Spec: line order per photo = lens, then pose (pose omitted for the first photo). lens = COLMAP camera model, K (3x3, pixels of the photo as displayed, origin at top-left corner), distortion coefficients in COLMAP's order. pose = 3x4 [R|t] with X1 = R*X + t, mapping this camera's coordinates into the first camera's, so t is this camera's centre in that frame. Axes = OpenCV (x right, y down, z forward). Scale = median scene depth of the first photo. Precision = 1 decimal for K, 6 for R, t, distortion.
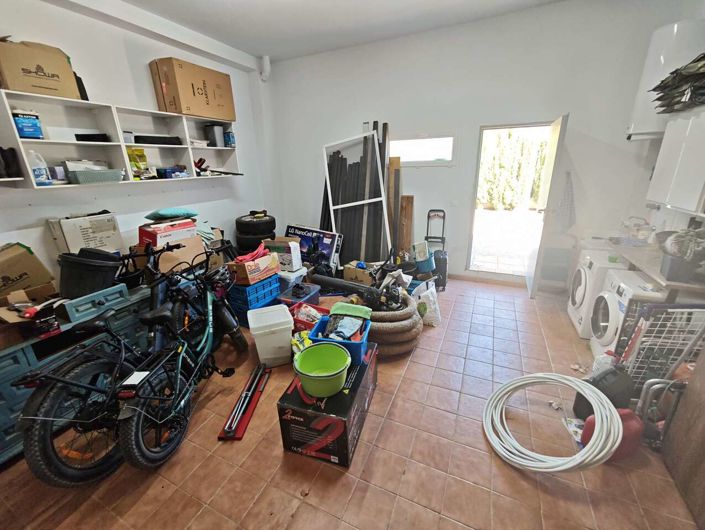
lens RADIAL K [[295.6, 0, 350.9], [0, 295.6, 263.6], [0, 0, 1]] dist [-0.003020, 0.001008]
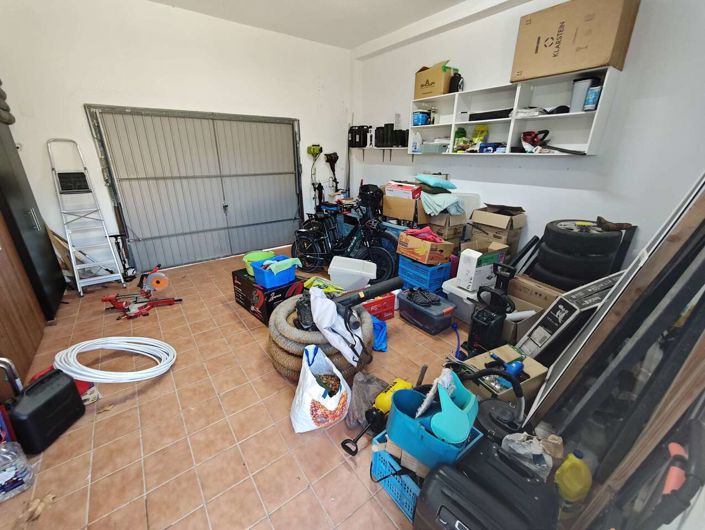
lens RADIAL K [[295.6, 0, 349.8], [0, 295.6, 265.4], [0, 0, 1]] dist [-0.003020, 0.001008]
pose [[-0.479827, 0.345704, -0.806384, 0.597083], [-0.264887, 0.819129, 0.508786, -0.368867], [0.836421, 0.457730, -0.301468, 1.101566]]
